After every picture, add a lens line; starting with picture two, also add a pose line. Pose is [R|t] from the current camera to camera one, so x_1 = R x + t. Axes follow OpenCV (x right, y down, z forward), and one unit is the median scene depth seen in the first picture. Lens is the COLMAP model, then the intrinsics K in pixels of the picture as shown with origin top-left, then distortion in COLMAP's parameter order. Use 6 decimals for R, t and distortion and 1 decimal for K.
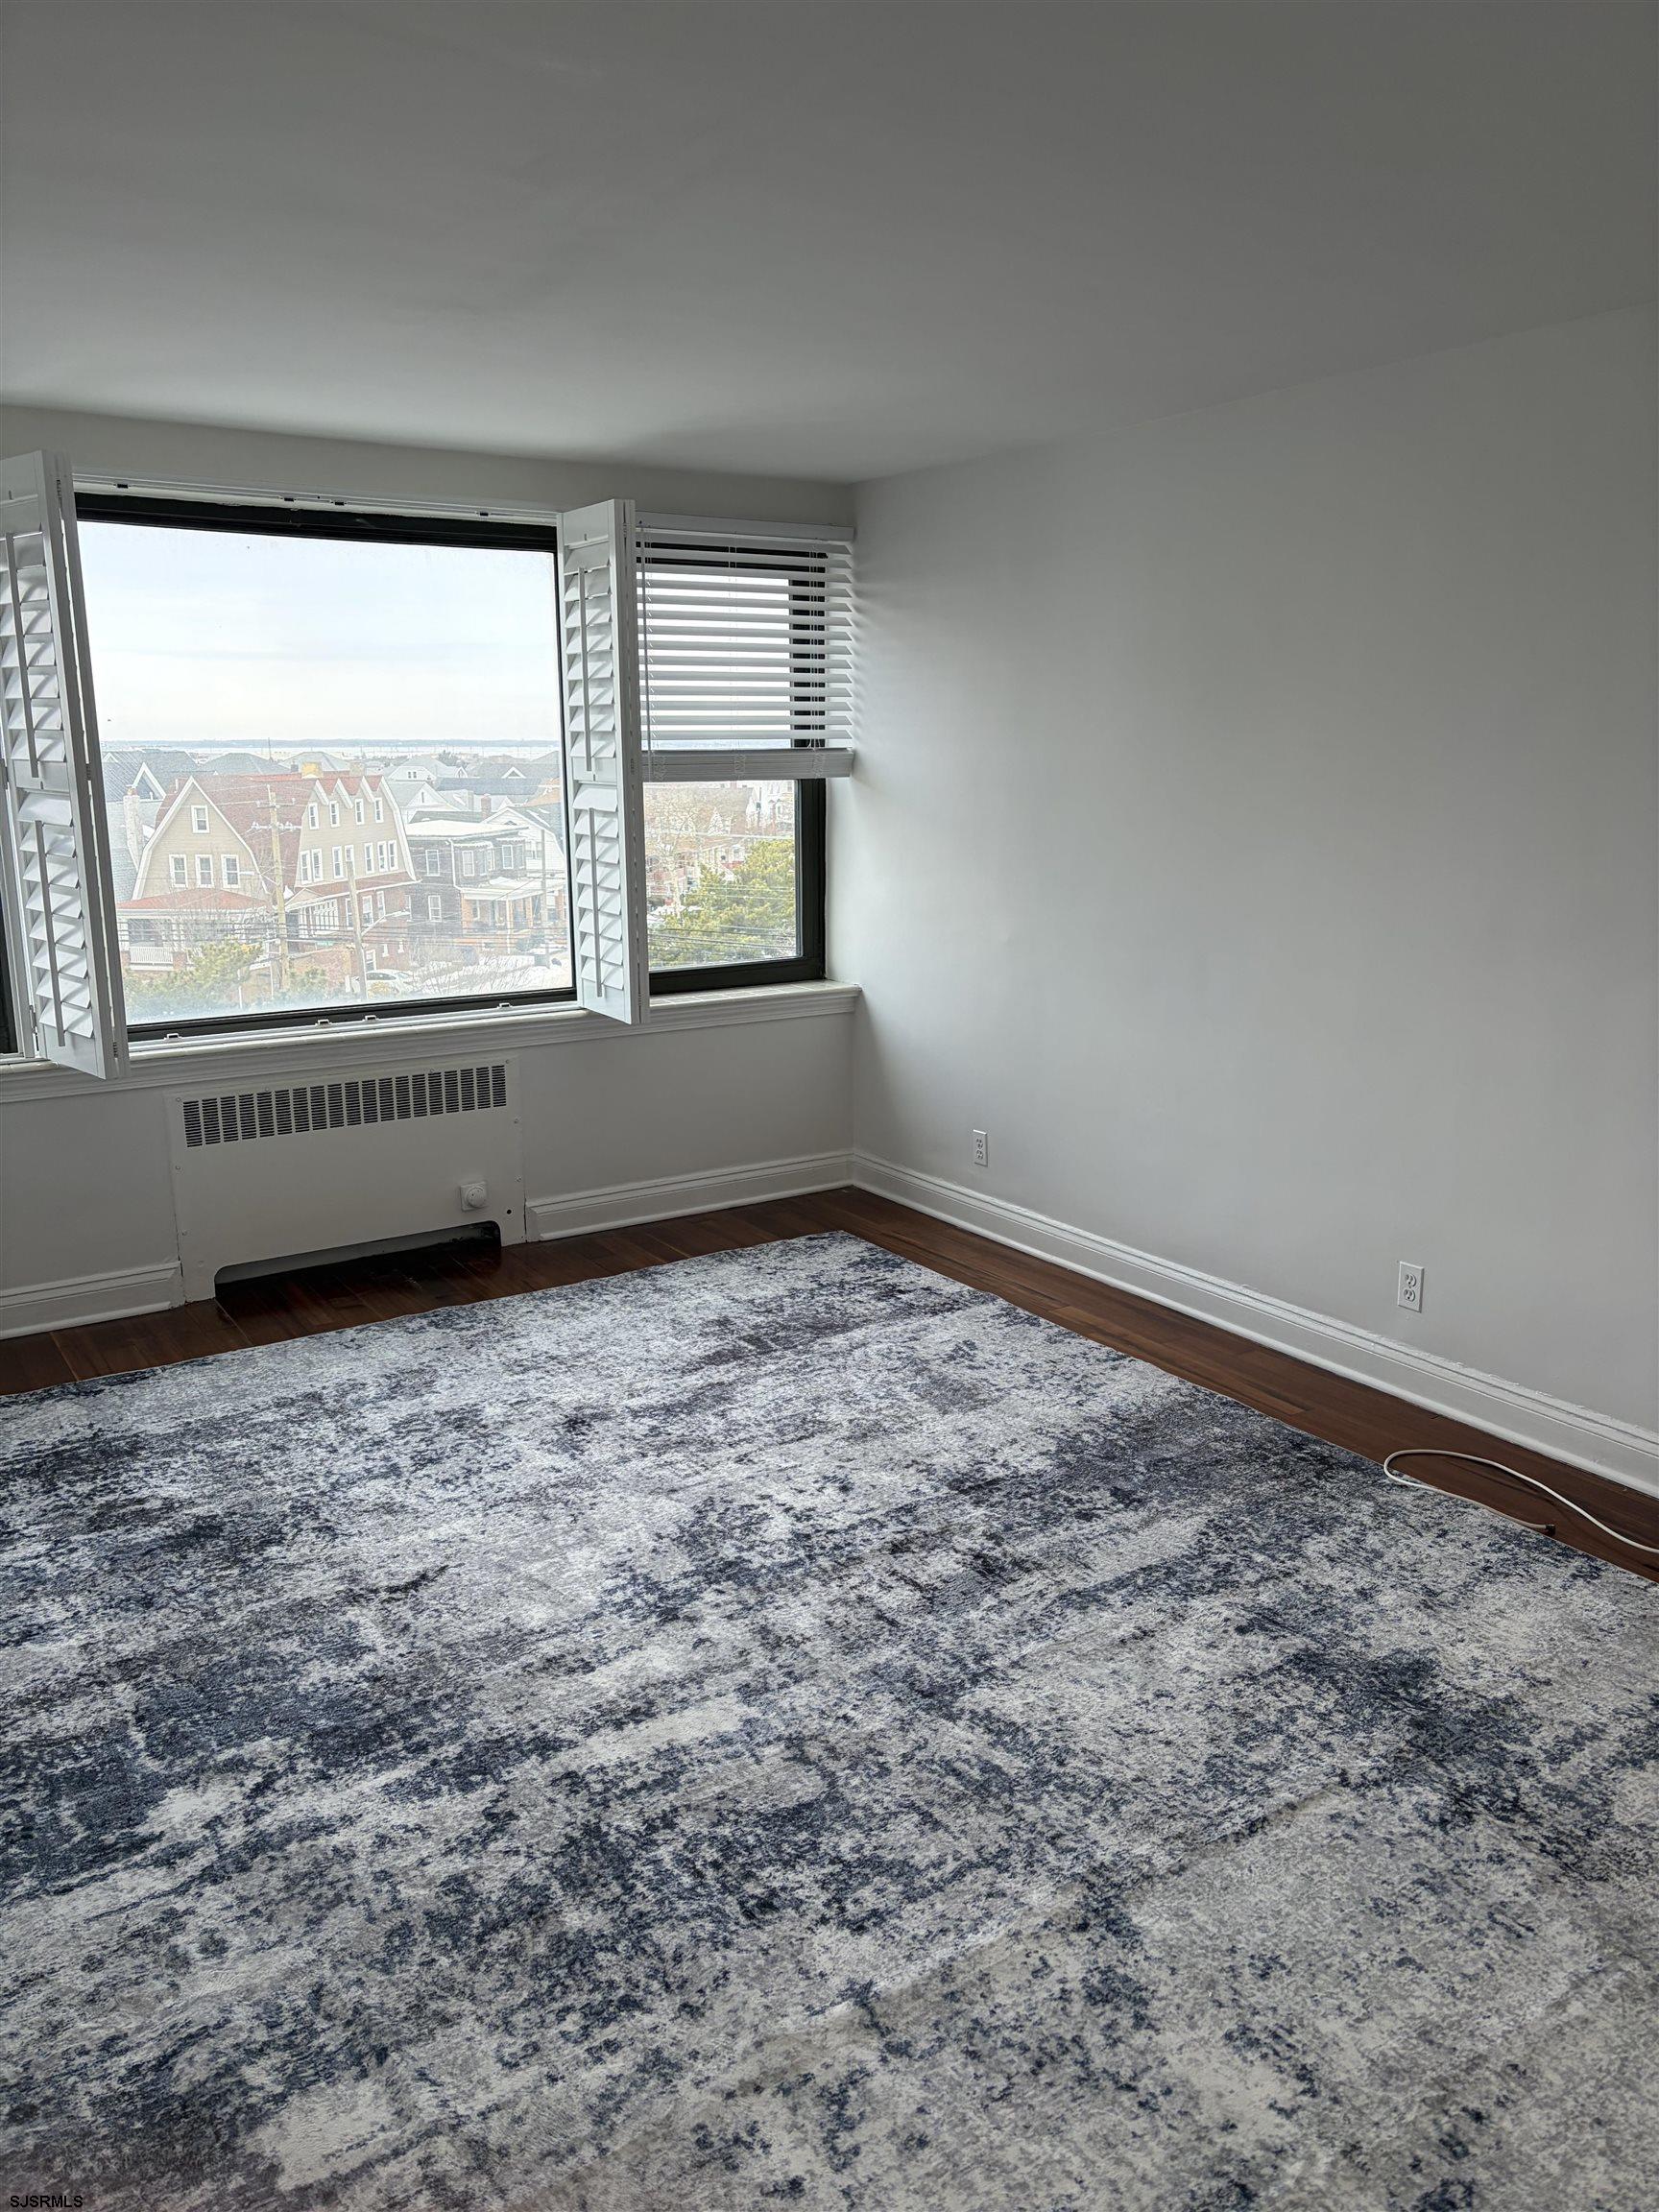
lens RADIAL K [[1684.2, 0, 833.9], [0, 1684.2, 1103.5], [0, 0, 1]] dist [0.058404, -0.048135]
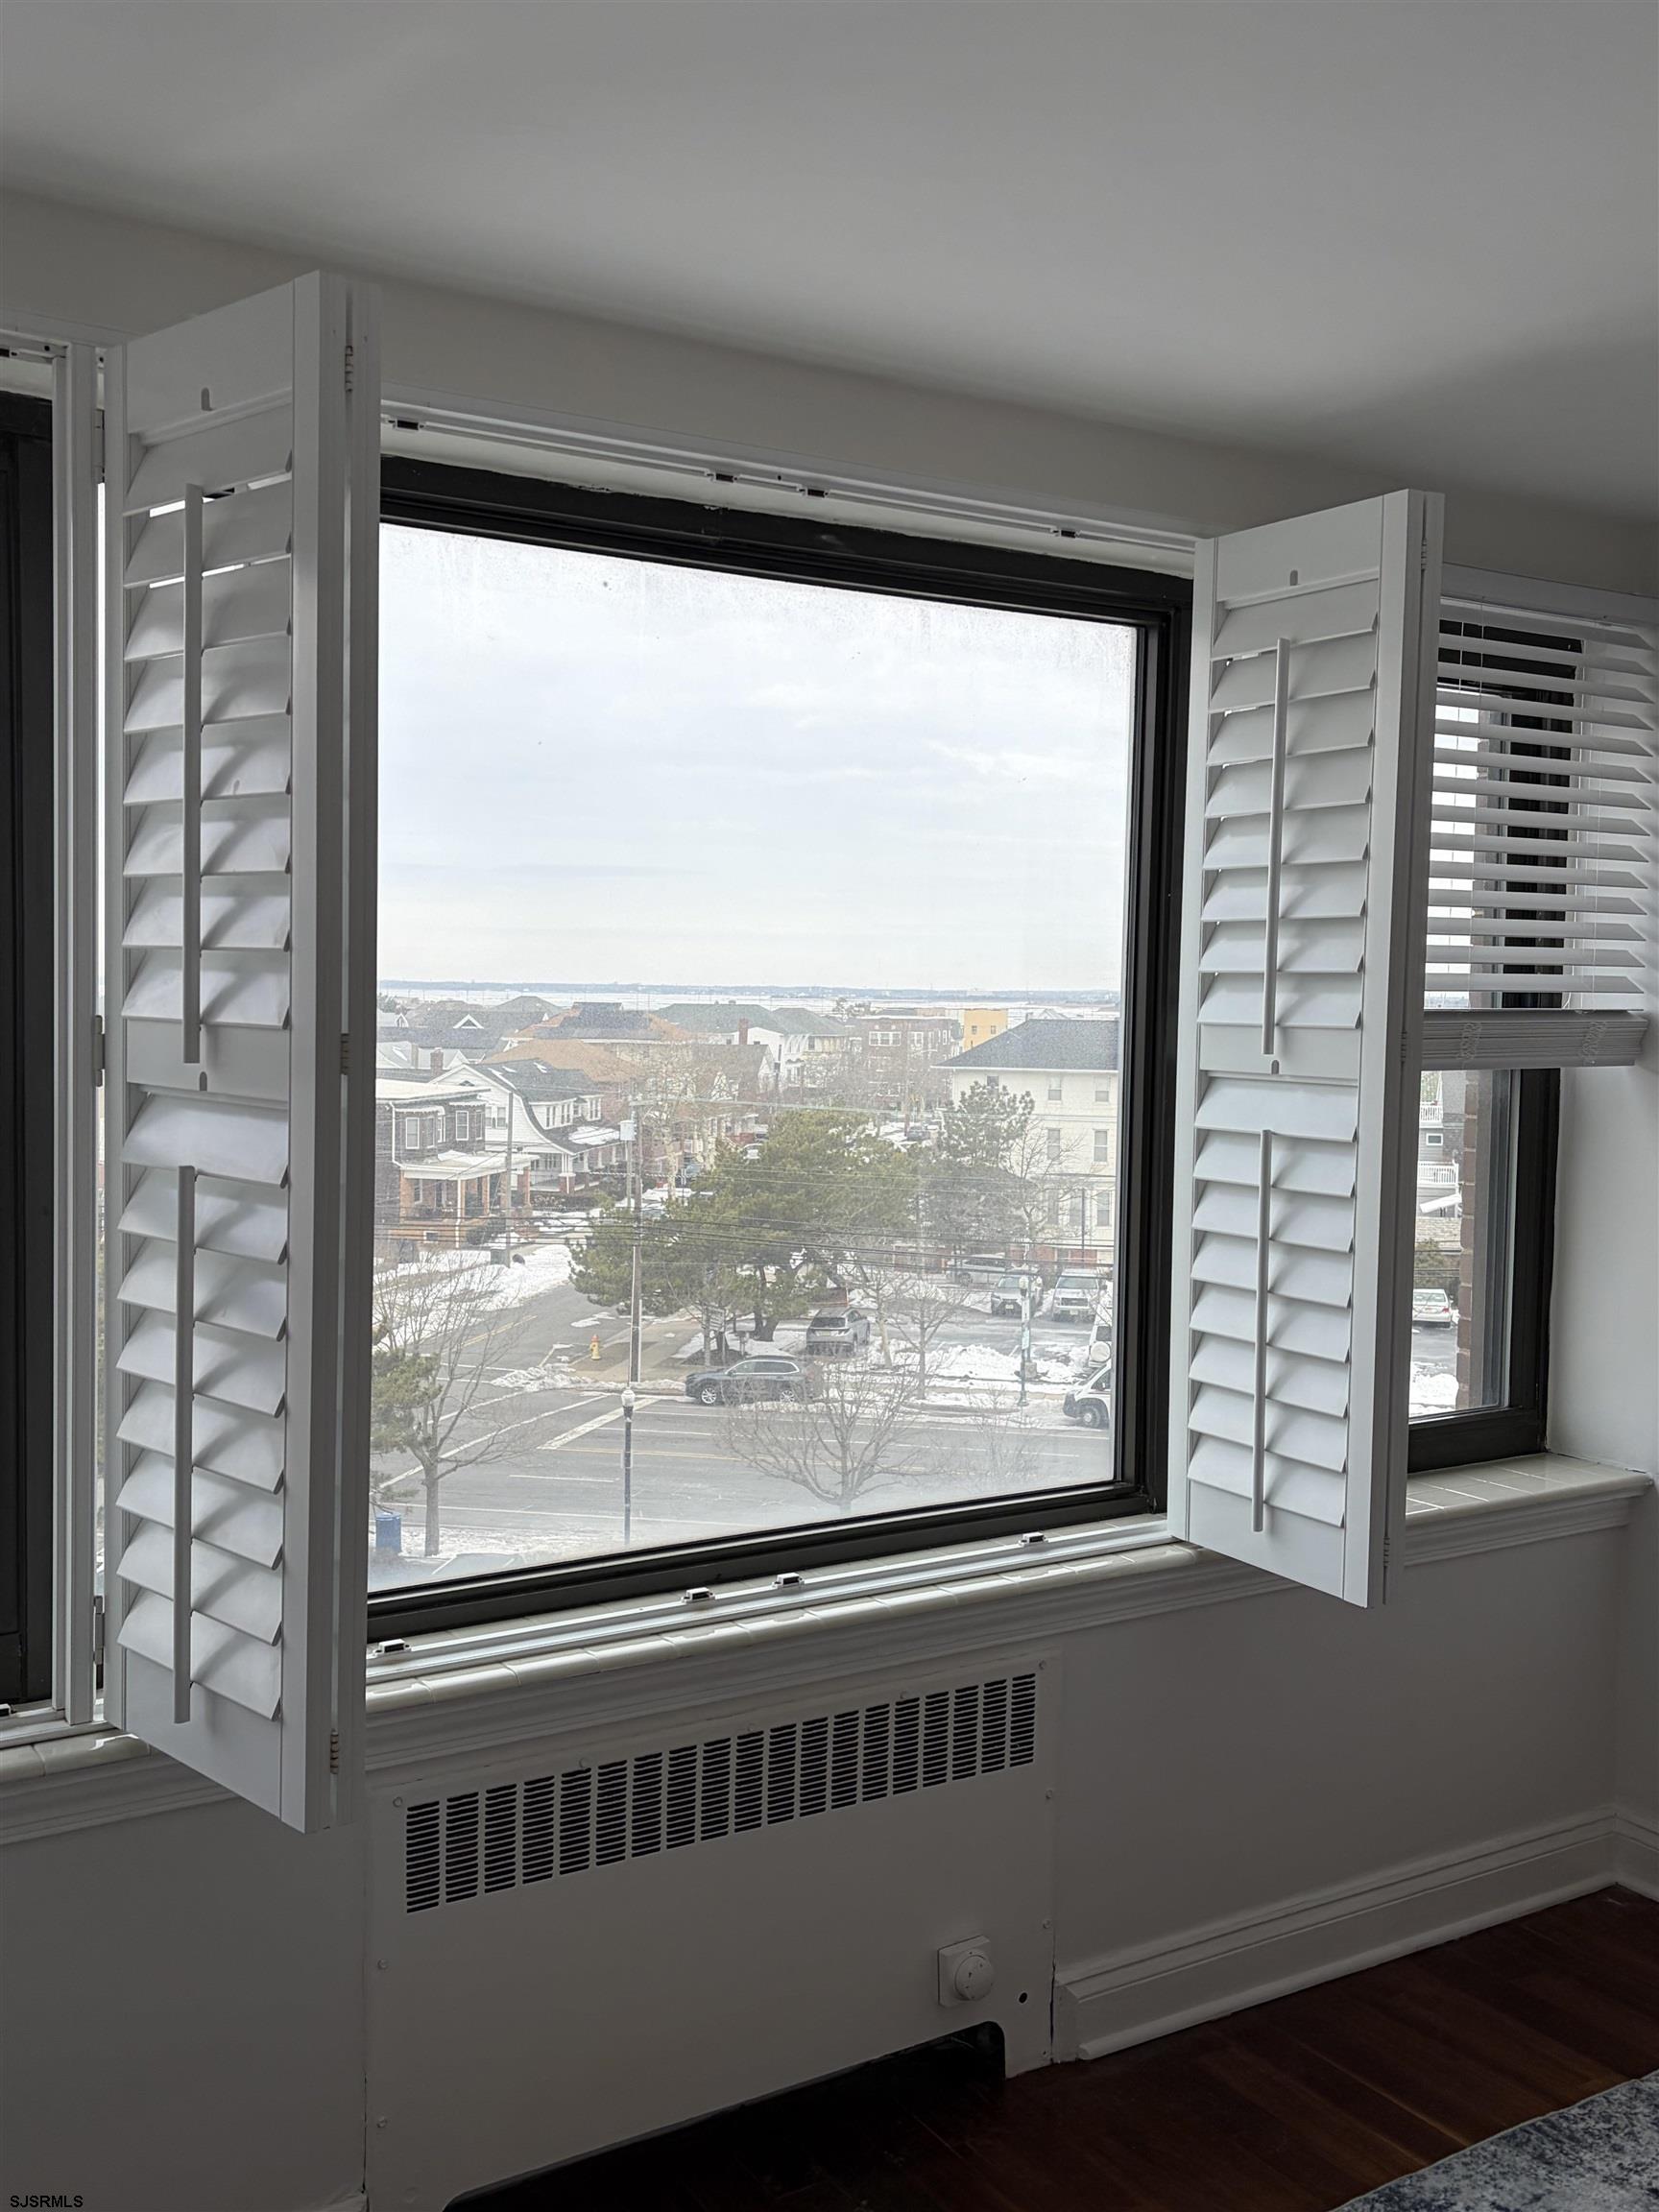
lens RADIAL K [[2099.5, 0, 829.0], [0, 2099.5, 1098.4], [0, 0, 1]] dist [0.073147, 0.000000]
pose [[0.999809, 0.018175, -0.007179, -0.224651], [-0.019085, 0.987144, -0.158692, -0.076161], [0.004202, 0.158799, 0.987302, 0.361787]]
